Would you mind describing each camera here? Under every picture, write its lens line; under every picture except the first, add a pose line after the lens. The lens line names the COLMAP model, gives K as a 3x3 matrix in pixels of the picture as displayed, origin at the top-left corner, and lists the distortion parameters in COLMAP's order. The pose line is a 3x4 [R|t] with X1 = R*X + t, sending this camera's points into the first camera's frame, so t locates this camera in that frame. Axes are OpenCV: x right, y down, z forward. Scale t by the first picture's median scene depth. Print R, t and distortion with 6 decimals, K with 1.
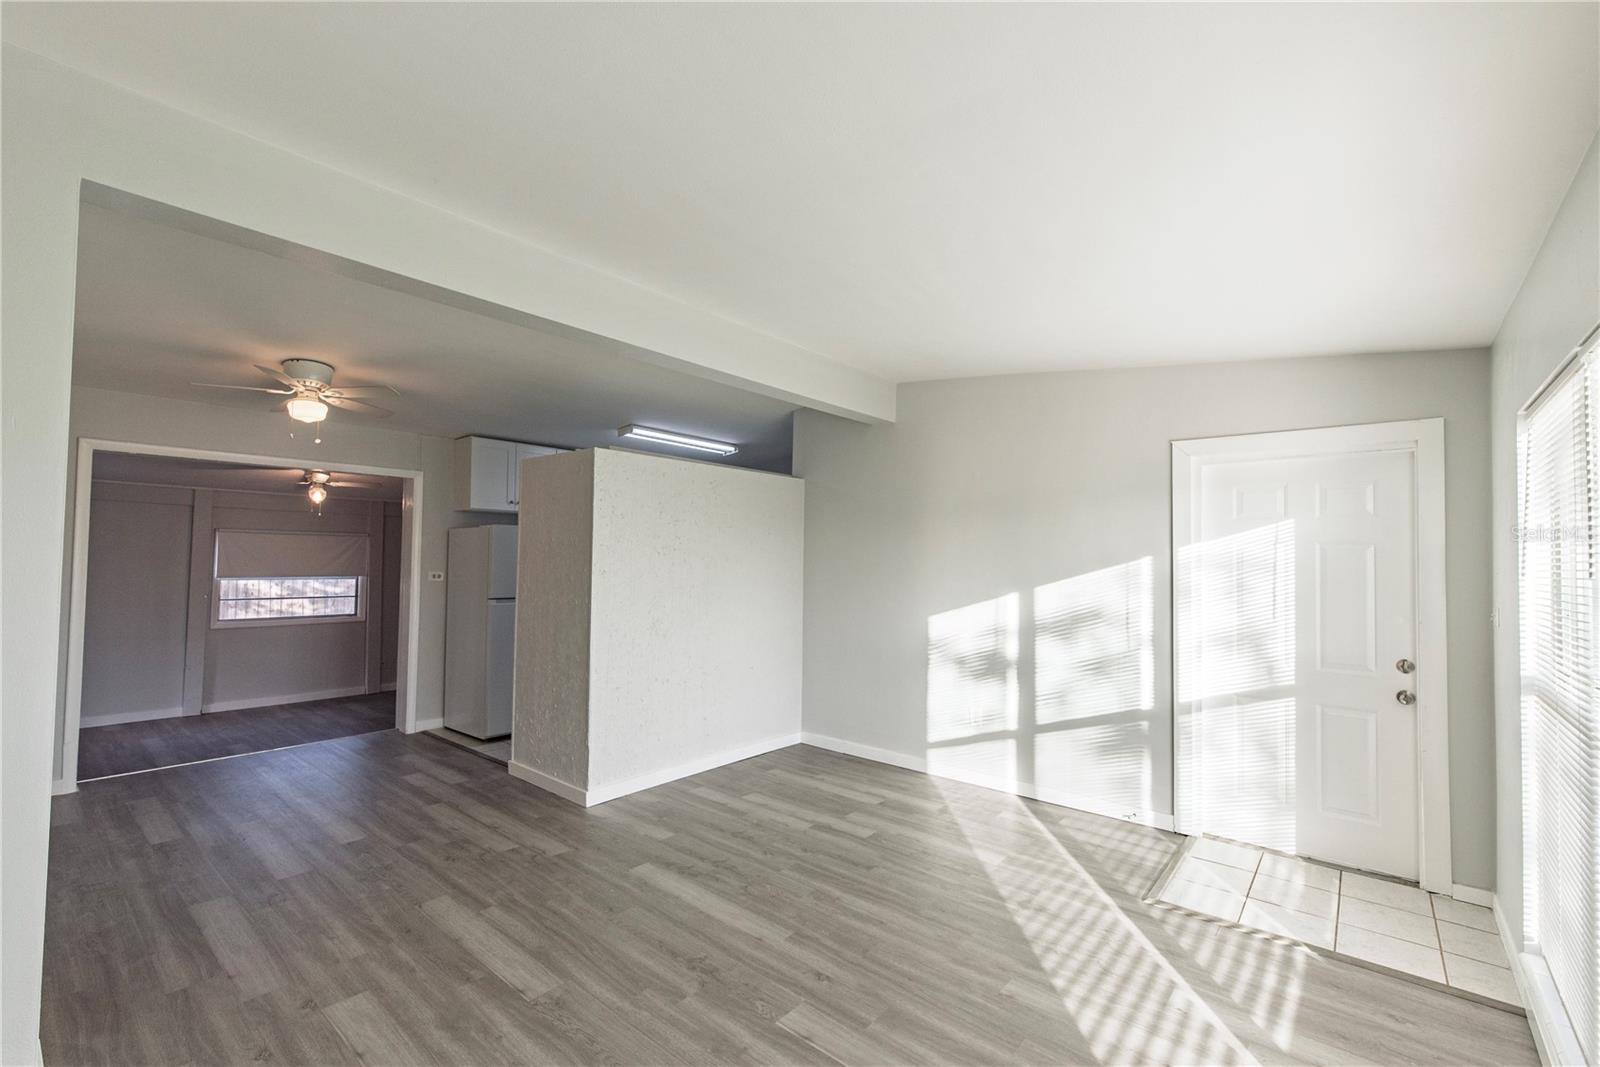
lens RADIAL K [[689.3, 0, 802.6], [0, 689.3, 538.3], [0, 0, 1]] dist [-0.000883, 0.000254]
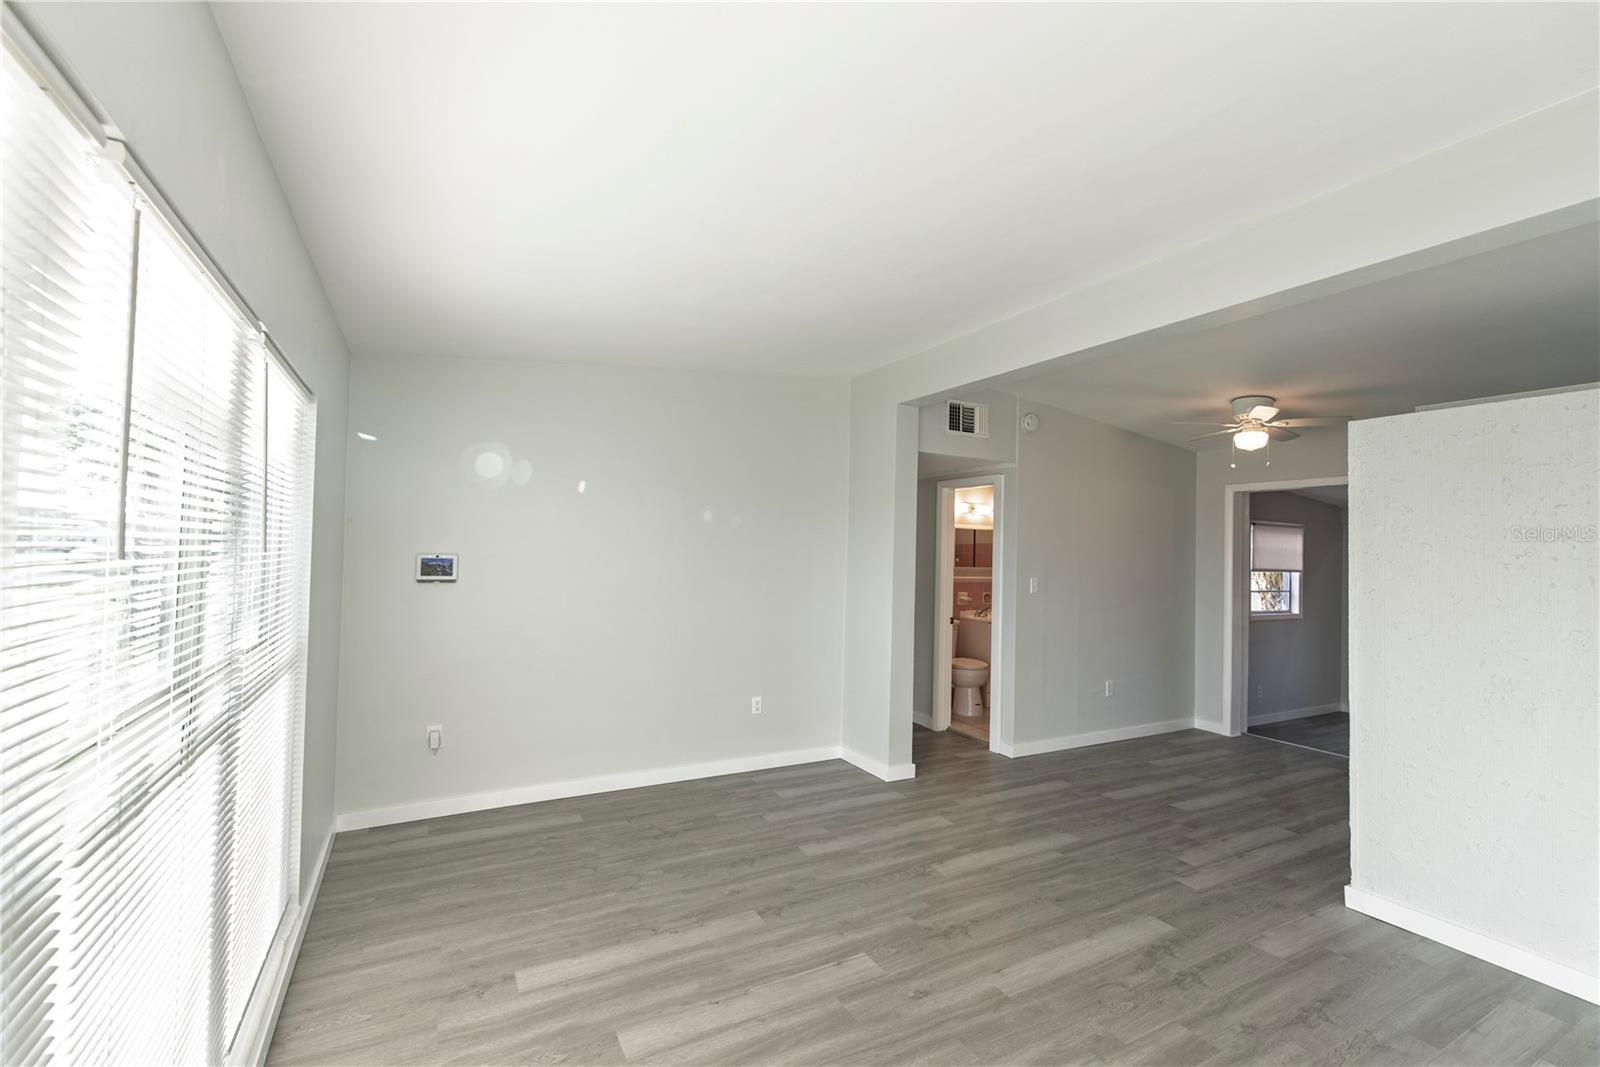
lens RADIAL K [[689.3, 0, 795.1], [0, 689.3, 536.9], [0, 0, 1]] dist [-0.000883, 0.000254]
pose [[-0.372149, -0.040828, -0.927275, 0.718070], [-0.000743, 0.999045, -0.043690, 0.030356], [0.928173, -0.015570, -0.371824, 0.857289]]
